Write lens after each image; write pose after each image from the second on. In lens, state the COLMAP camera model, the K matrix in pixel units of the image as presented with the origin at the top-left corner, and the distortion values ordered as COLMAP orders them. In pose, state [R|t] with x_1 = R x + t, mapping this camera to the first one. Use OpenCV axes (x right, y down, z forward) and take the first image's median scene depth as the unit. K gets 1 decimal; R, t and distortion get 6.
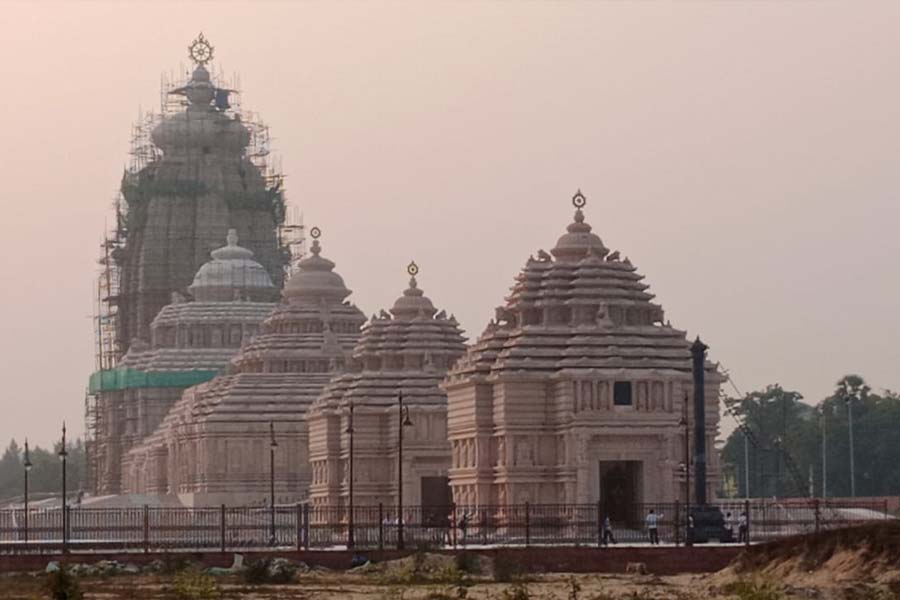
lens RADIAL K [[2608.4, 0, 450.0], [0, 2608.4, 300.0], [0, 0, 1]] dist [0.192595, 0.964712]
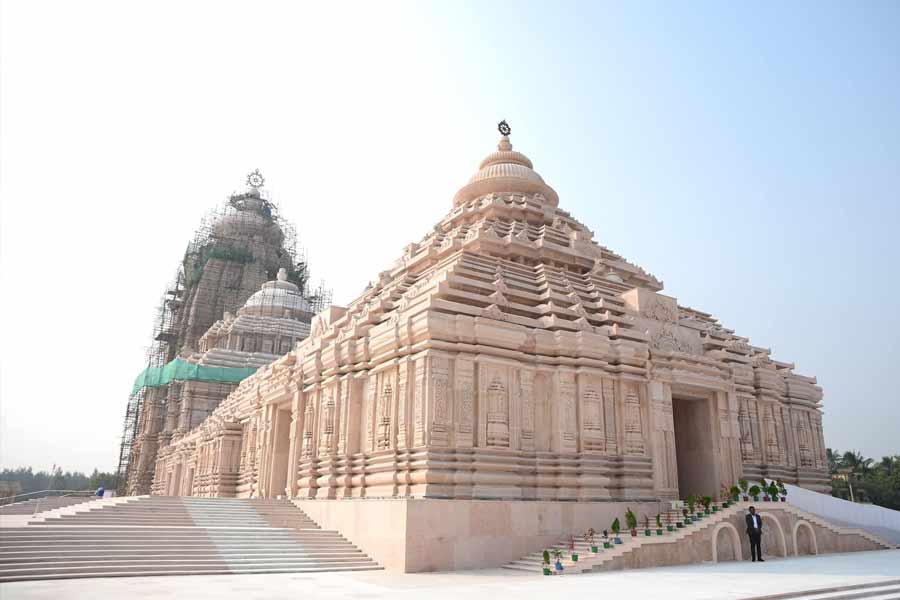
lens RADIAL K [[644.2, 0, 472.3], [0, 644.2, 298.9], [0, 0, 1]] dist [-0.134065, 0.122713]
pose [[0.941803, 0.121681, 0.313370, -0.093835], [-0.044347, 0.969016, -0.242984, 0.054185], [-0.333227, 0.214946, 0.918018, 0.729064]]
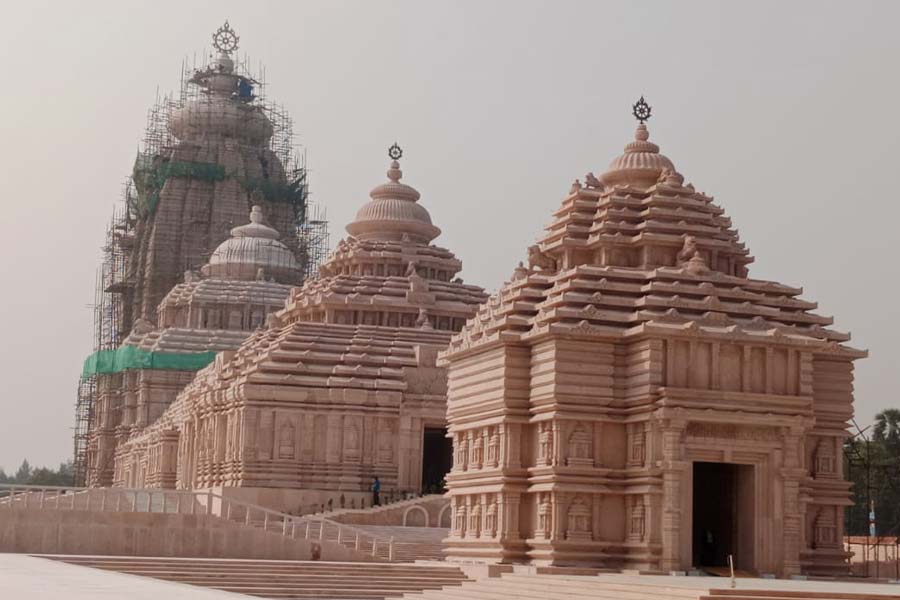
lens RADIAL K [[1582.7, 0, 450.0], [0, 1582.7, 300.0], [0, 0, 1]] dist [0.136525, 0.024157]
pose [[0.995596, 0.054921, 0.075980, -0.058426], [-0.049640, 0.996330, -0.069727, 0.040948], [-0.079530, 0.065648, 0.994668, 0.466861]]
